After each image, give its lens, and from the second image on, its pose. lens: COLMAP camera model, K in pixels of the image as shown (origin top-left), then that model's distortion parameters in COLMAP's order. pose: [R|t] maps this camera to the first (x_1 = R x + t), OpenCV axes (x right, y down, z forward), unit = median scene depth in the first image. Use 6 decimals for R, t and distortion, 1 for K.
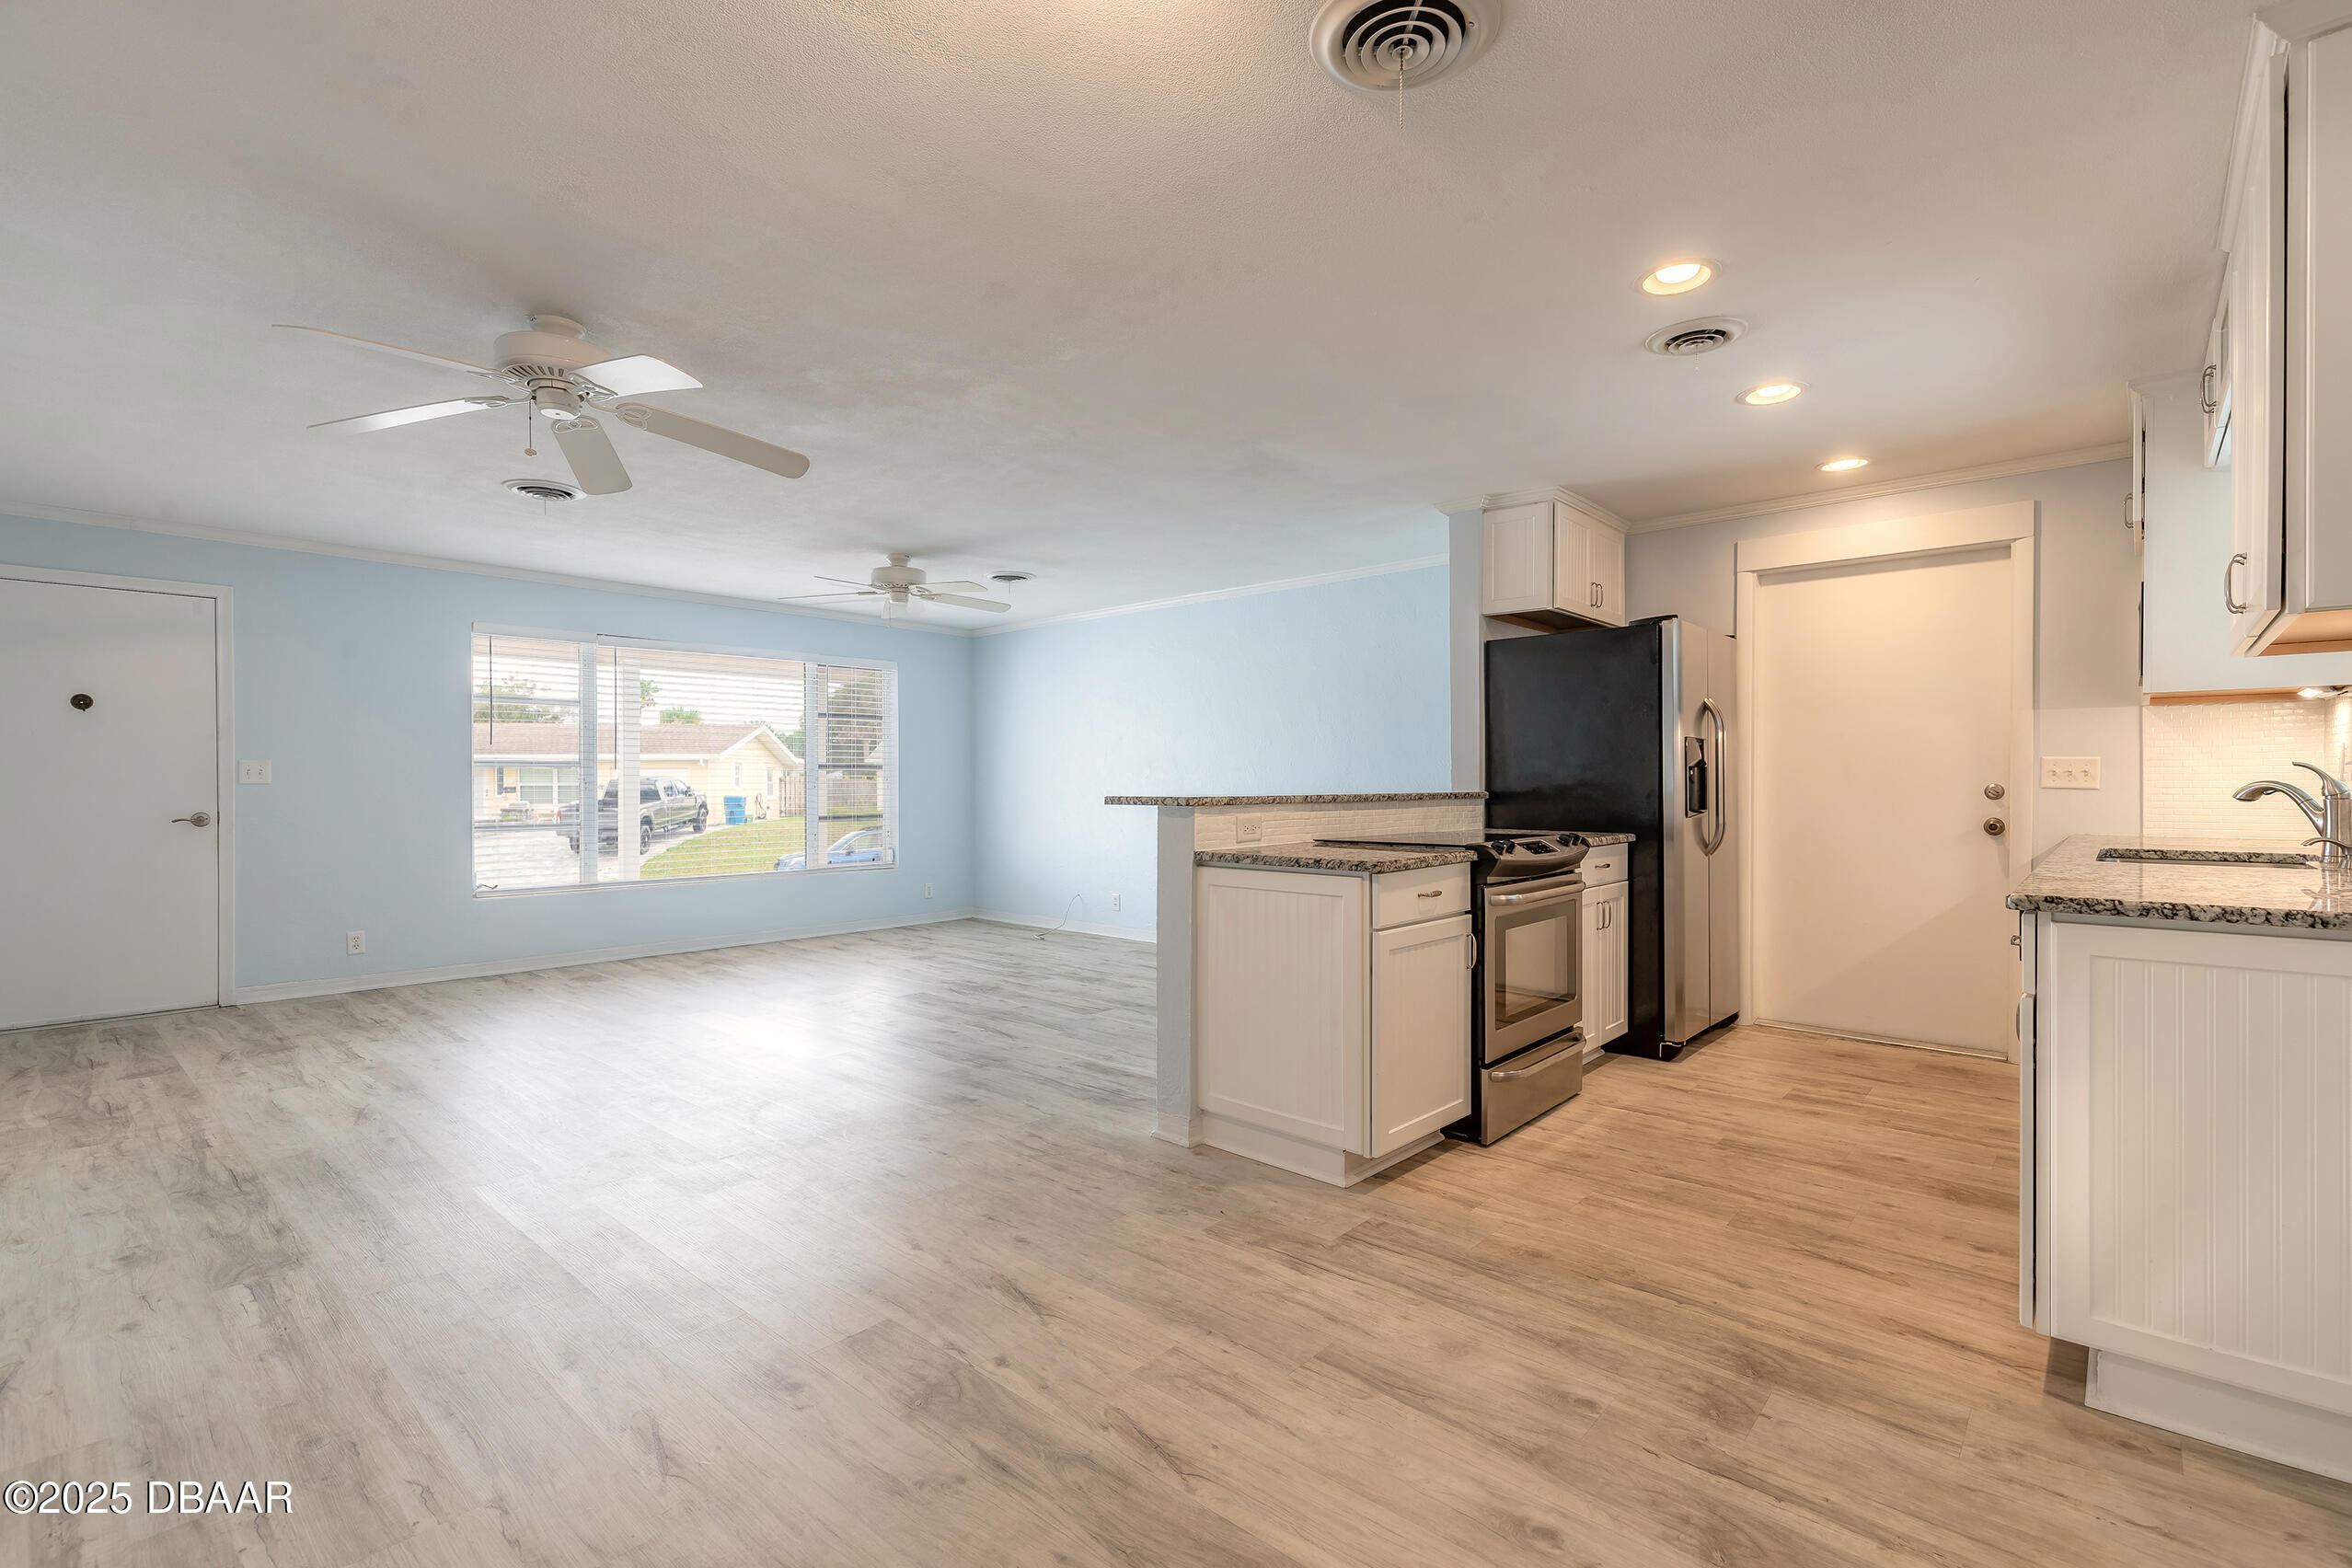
lens RADIAL K [[1059.8, 0, 1169.7], [0, 1059.8, 790.7], [0, 0, 1]] dist [0.008267, -0.000898]
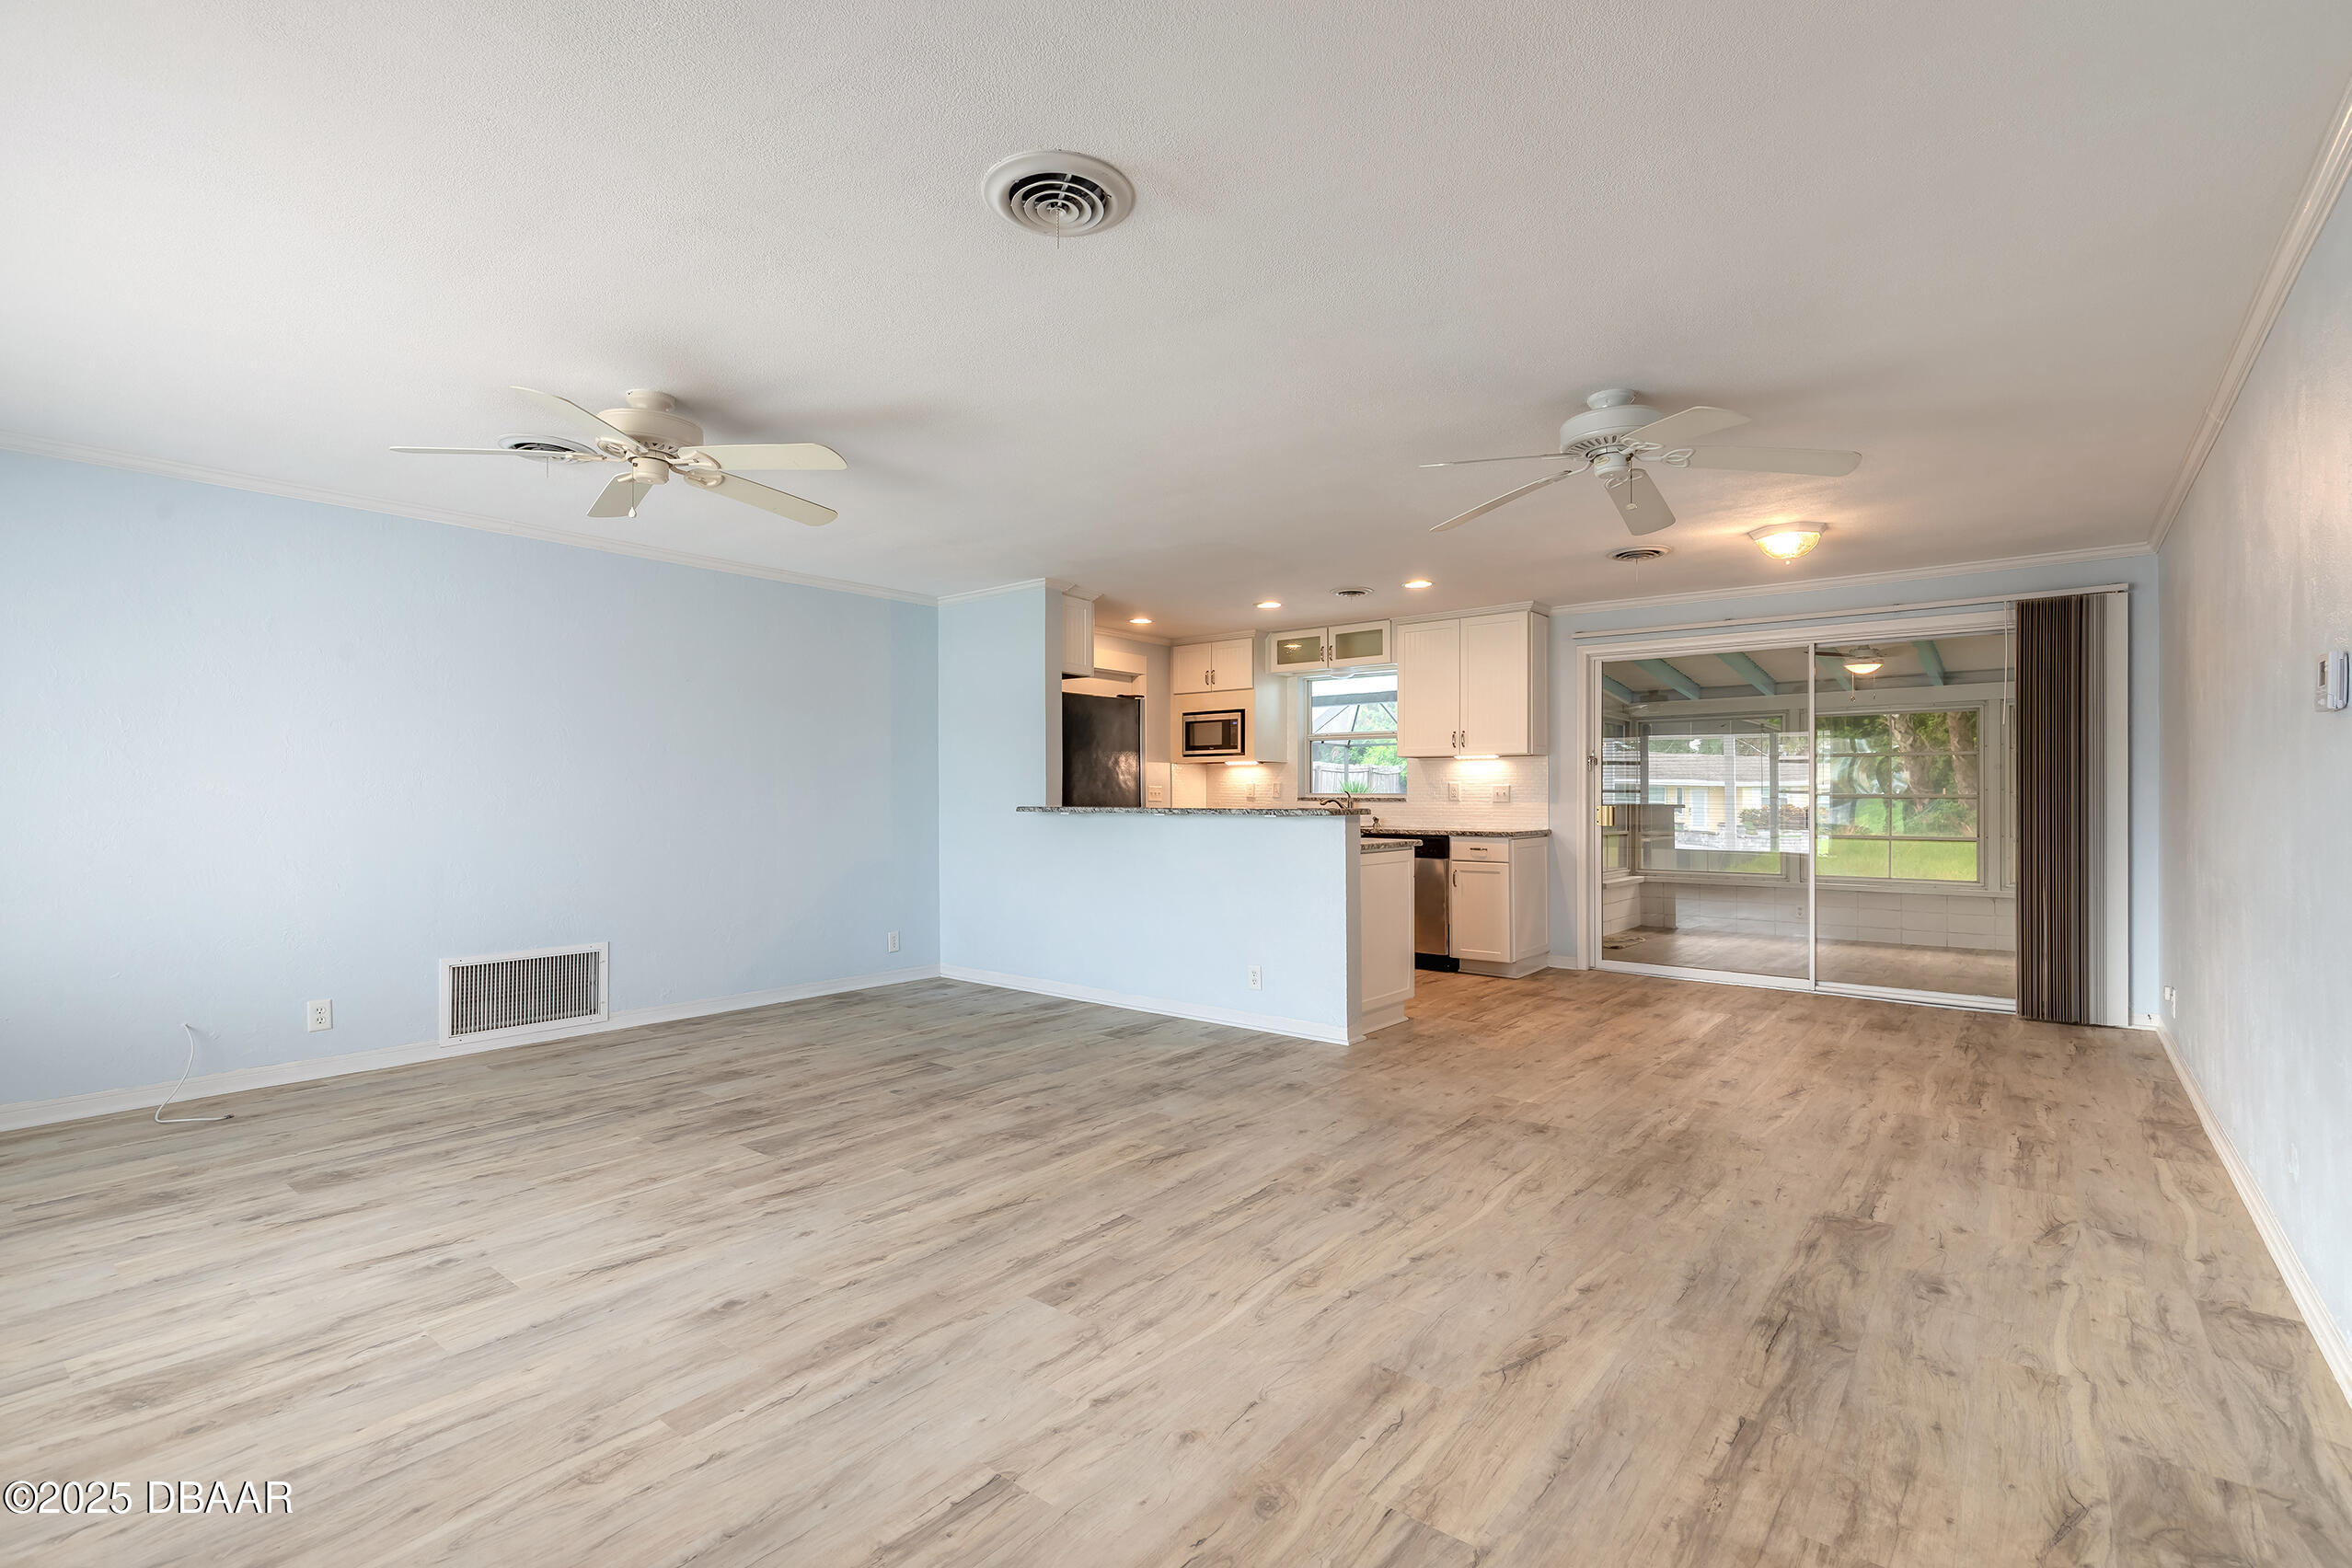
lens RADIAL K [[1063.2, 0, 1168.8], [0, 1063.2, 789.1], [0, 0, 1]] dist [0.006847, -0.000341]
pose [[-0.052549, 0.007619, 0.998589, -1.434370], [0.008754, 0.999936, -0.007169, -0.013016], [-0.998580, 0.008365, -0.052612, 1.308217]]
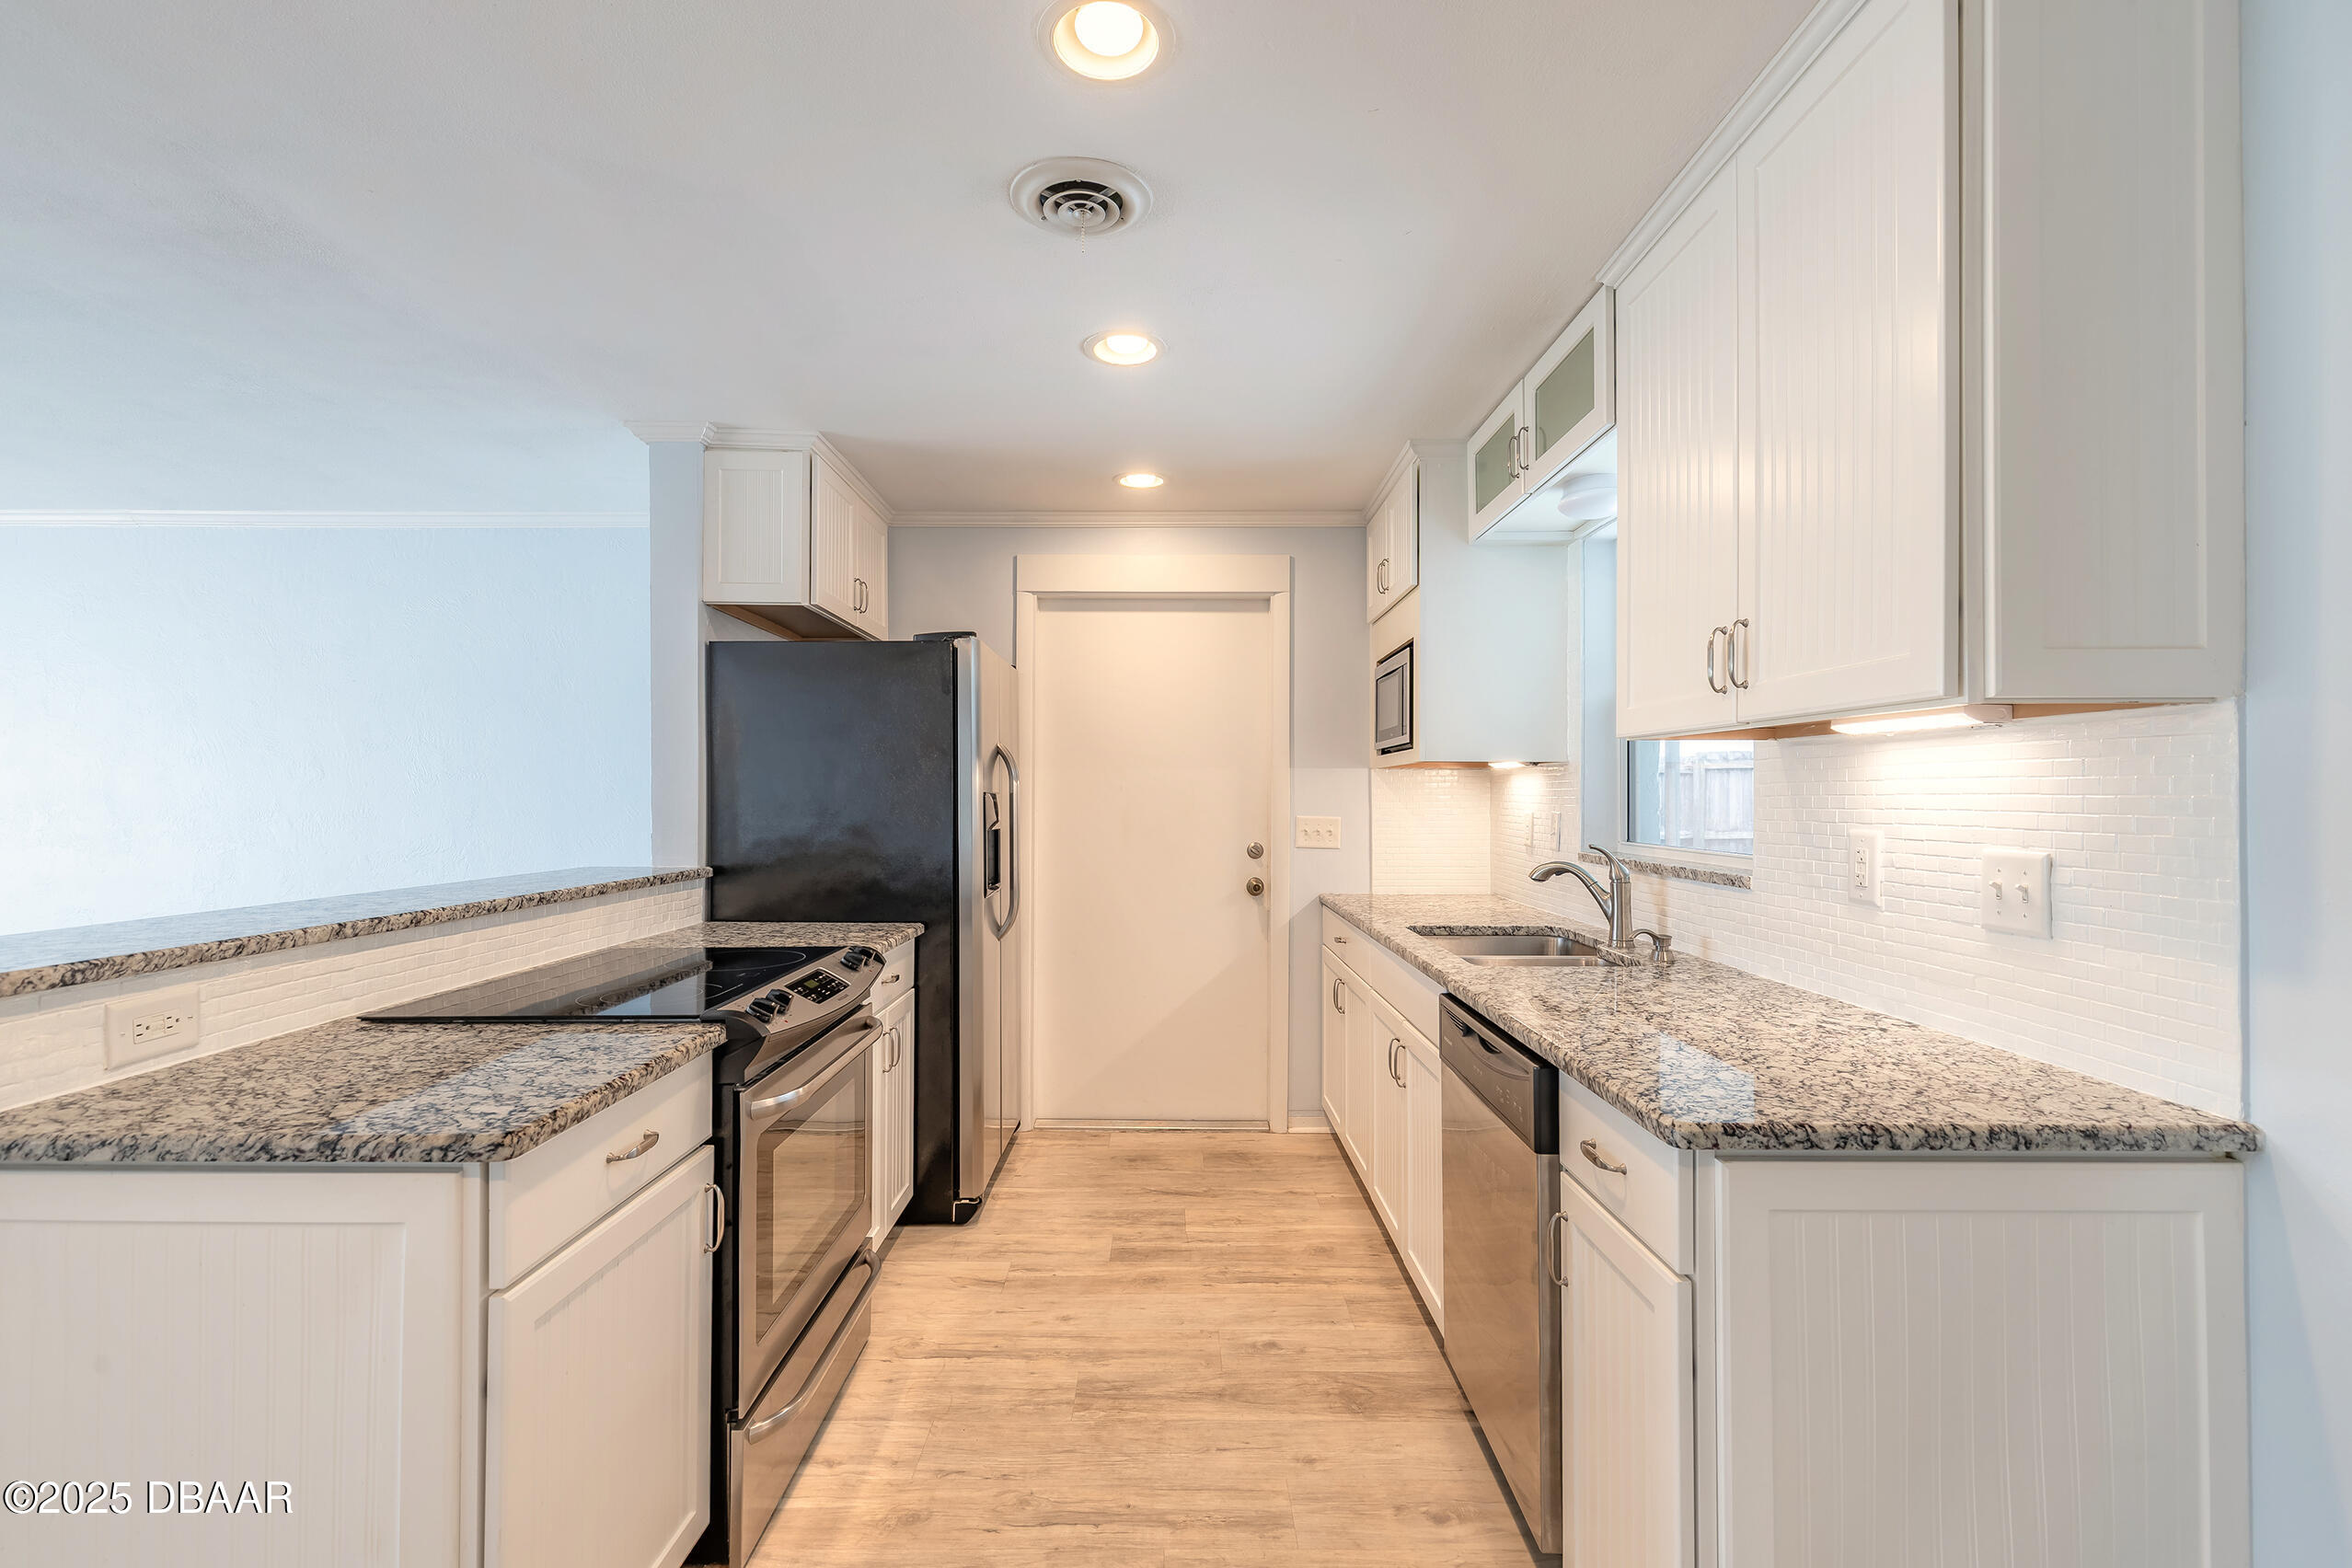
lens RADIAL K [[1059.8, 0, 1169.7], [0, 1059.8, 790.7], [0, 0, 1]] dist [0.008267, -0.000898]
pose [[0.741890, 0.007890, 0.670475, 0.091683], [0.002340, 0.999894, -0.014355, -0.050970], [-0.670517, 0.012219, 0.741793, 0.431472]]
